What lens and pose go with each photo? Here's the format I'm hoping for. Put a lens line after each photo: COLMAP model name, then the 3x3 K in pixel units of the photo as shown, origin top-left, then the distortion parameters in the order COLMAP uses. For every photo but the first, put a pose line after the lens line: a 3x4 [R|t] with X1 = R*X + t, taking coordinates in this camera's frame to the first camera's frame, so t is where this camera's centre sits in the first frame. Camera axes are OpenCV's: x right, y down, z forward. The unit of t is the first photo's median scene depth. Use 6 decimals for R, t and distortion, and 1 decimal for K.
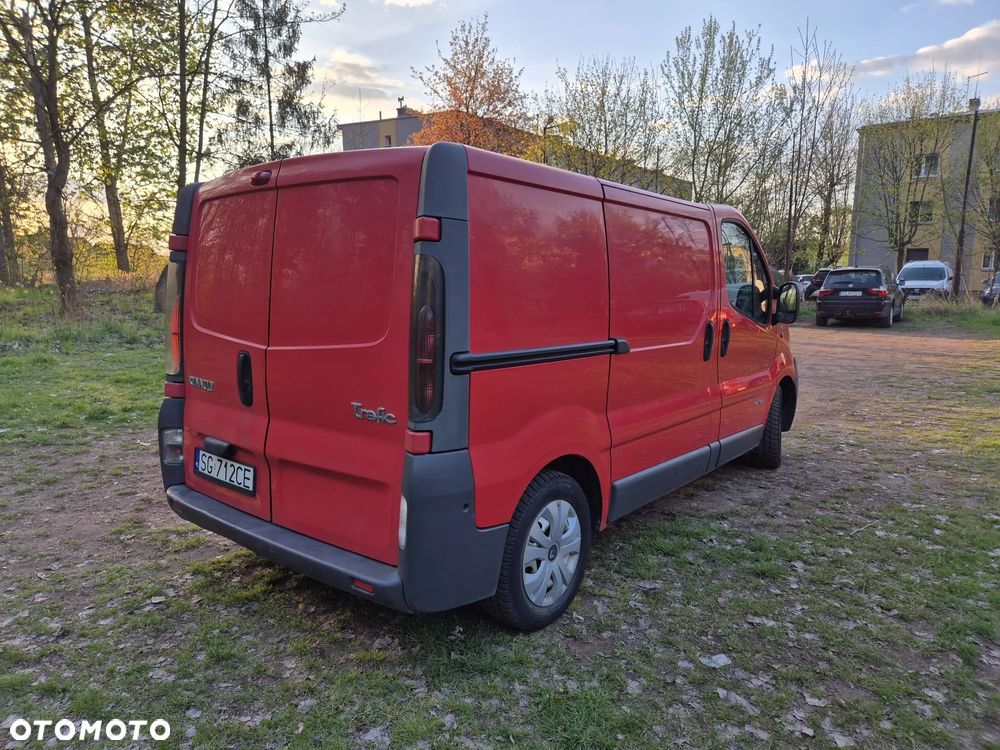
lens RADIAL K [[667.0, 0, 487.3], [0, 667.0, 382.4], [0, 0, 1]] dist [0.062775, -0.054902]
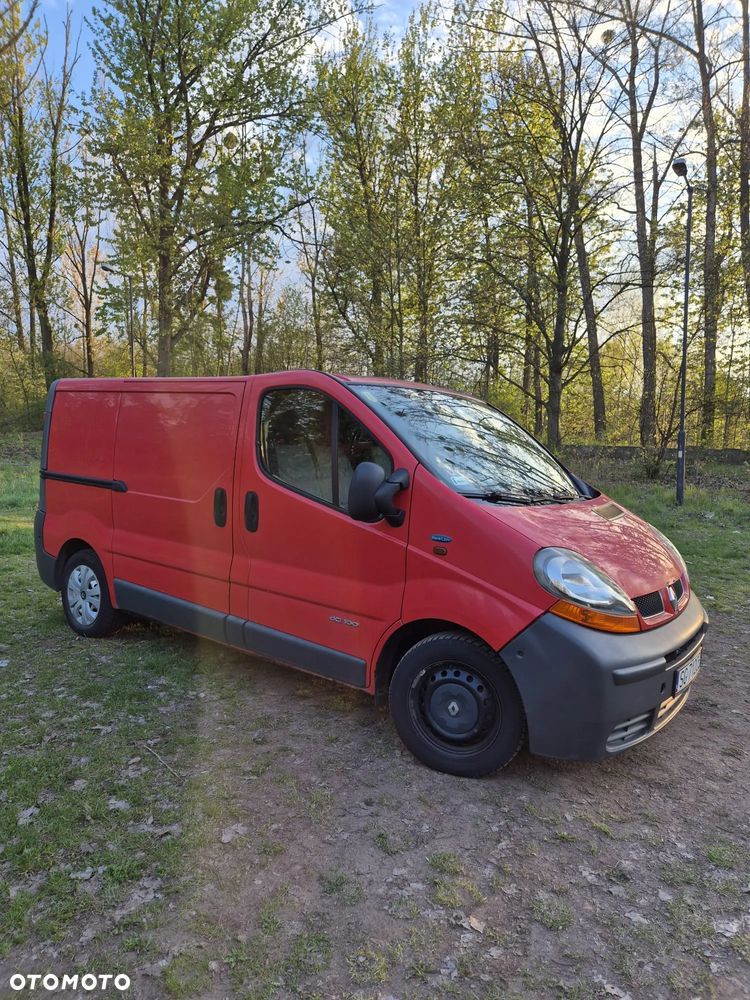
lens RADIAL K [[669.0, 0, 377.8], [0, 669.0, 492.5], [0, 0, 1]] dist [0.058723, -0.049555]
pose [[0.046300, 0.076213, -0.996016, 1.643554], [-0.192162, 0.979142, 0.065989, -0.238129], [0.980270, 0.188341, 0.059980, 1.409442]]
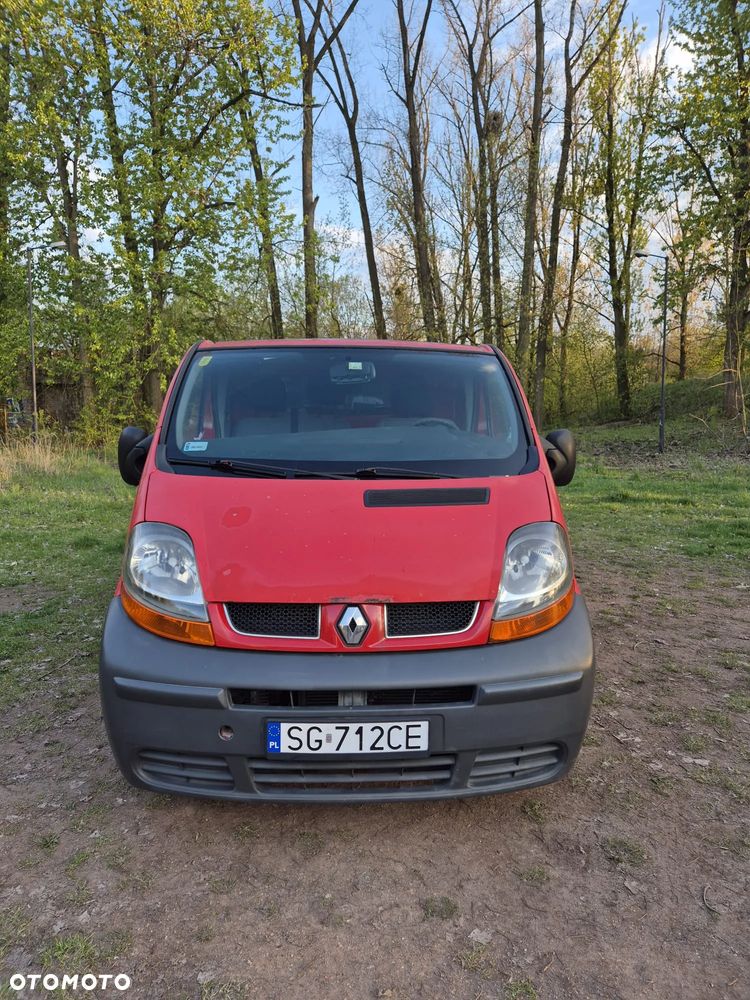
lens RADIAL K [[667.0, 0, 364.1], [0, 667.0, 500.2], [0, 0, 1]] dist [0.062775, -0.054902]
pose [[-0.741599, 0.072144, -0.666953, 1.073109], [-0.111910, 0.966965, 0.229031, -0.378161], [0.661443, 0.244488, -0.709027, 2.413545]]
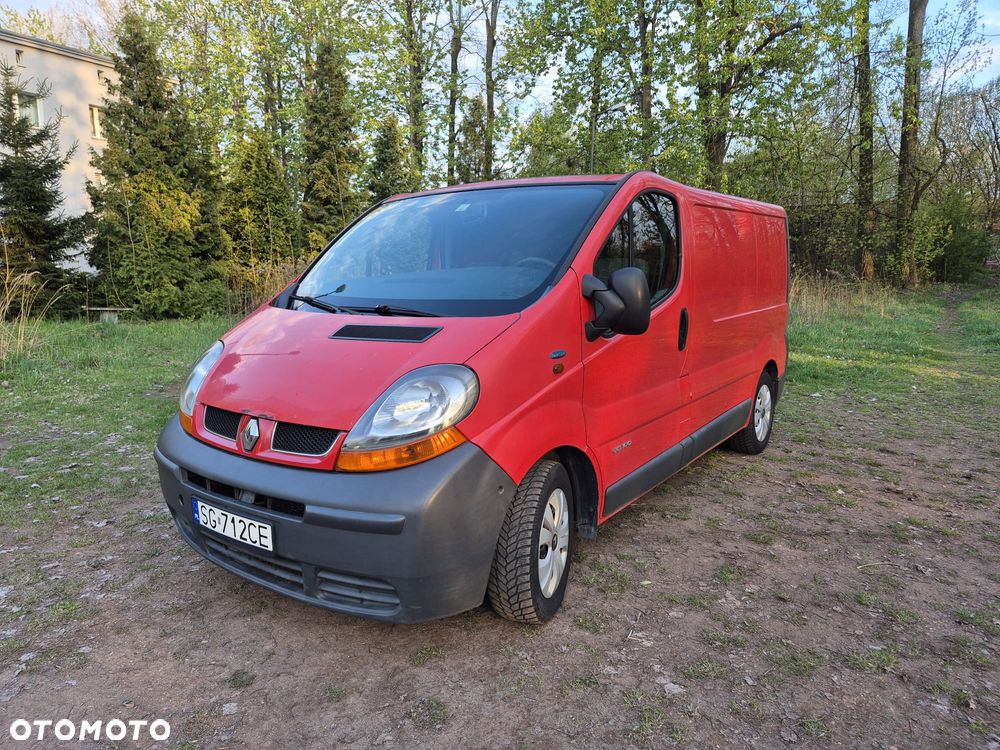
lens RADIAL K [[668.0, 0, 489.6], [0, 668.0, 384.2], [0, 0, 1]] dist [0.063448, -0.054555]
pose [[-0.998247, 0.014474, -0.057381, 0.391169], [-0.004313, 0.949254, 0.314482, -0.409590], [0.059020, 0.314178, -0.947528, 2.717628]]
